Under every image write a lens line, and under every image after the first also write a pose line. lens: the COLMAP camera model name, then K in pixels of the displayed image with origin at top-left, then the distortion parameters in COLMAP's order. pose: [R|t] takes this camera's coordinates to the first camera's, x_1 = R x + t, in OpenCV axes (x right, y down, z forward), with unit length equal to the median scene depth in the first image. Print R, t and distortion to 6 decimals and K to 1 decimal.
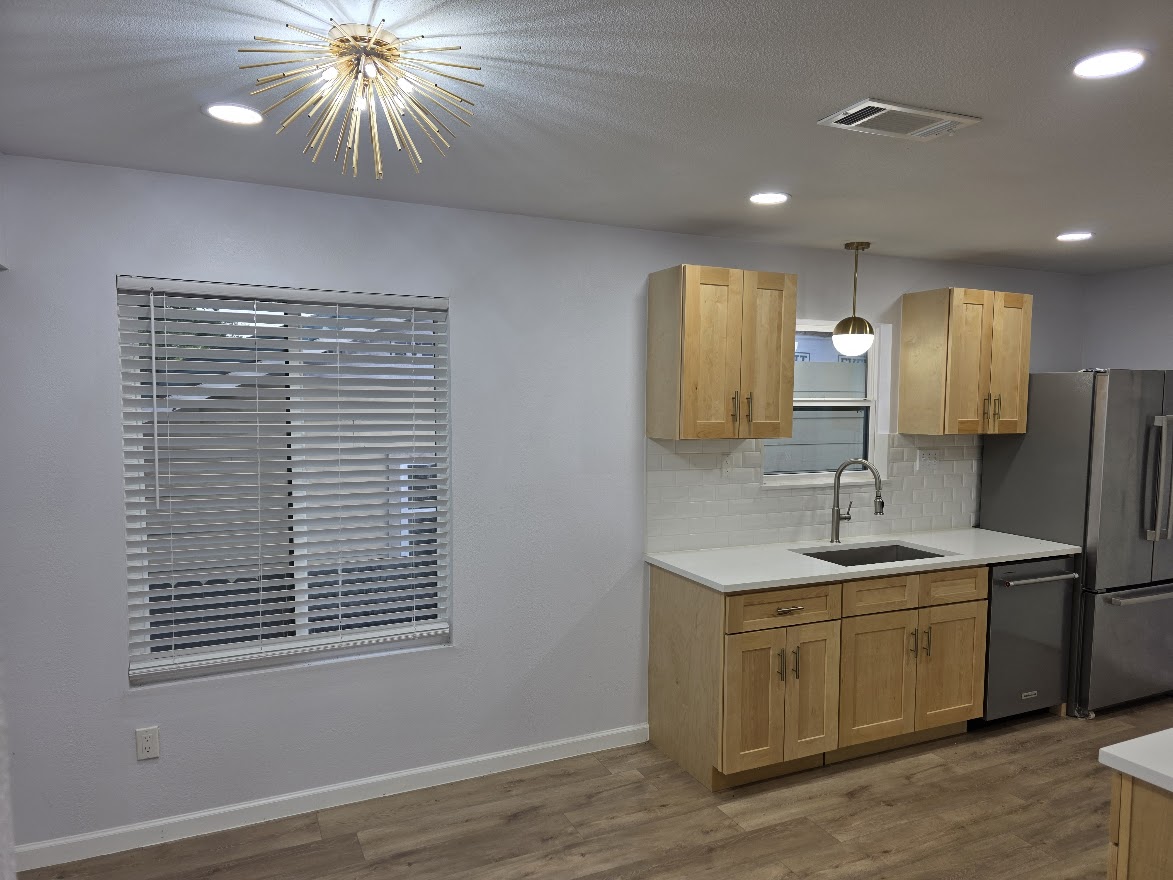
lens RADIAL K [[785.7, 0, 583.0], [0, 785.7, 444.8], [0, 0, 1]] dist [0.080566, -0.068634]
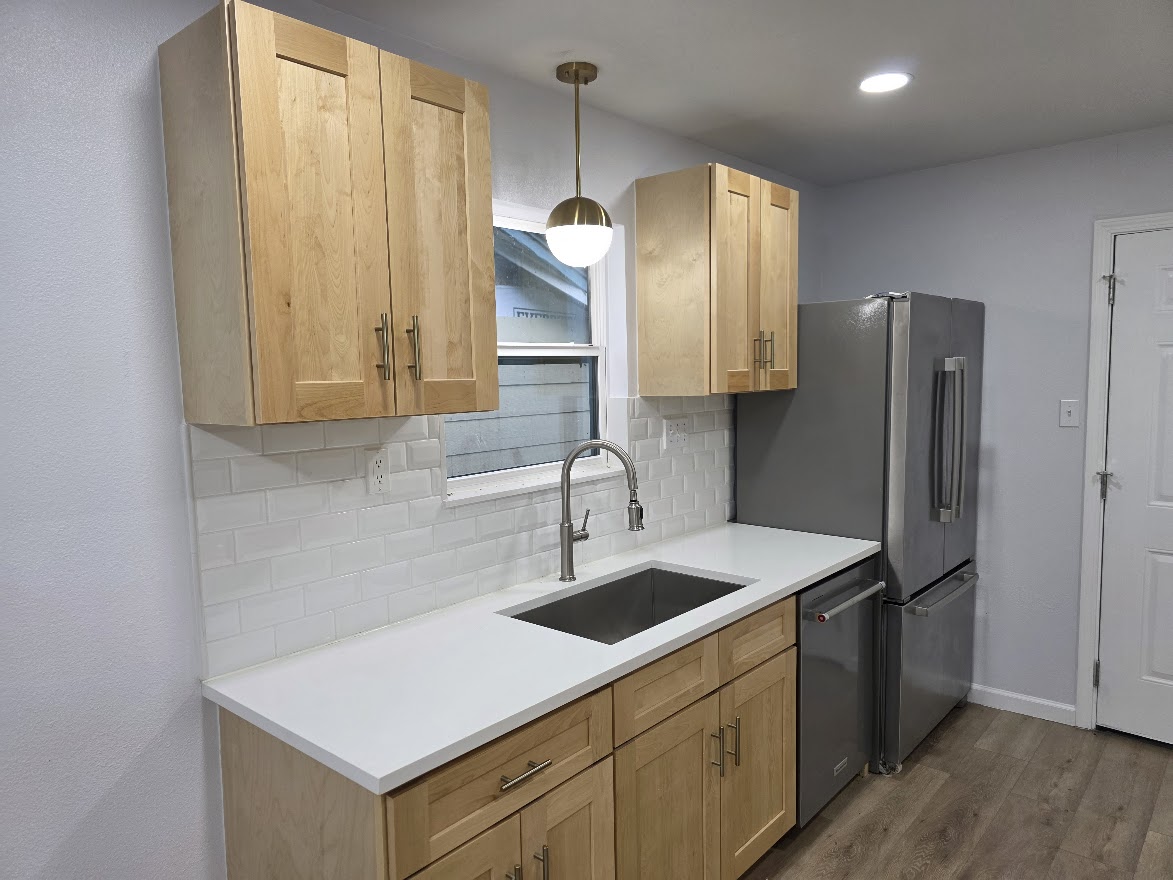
lens RADIAL K [[789.1, 0, 585.8], [0, 789.1, 454.4], [0, 0, 1]] dist [0.074868, -0.069259]
pose [[0.910194, -0.070735, 0.408097, 0.094333], [0.054128, 0.997173, 0.052114, -0.003206], [-0.410629, -0.025344, 0.911450, 0.463730]]
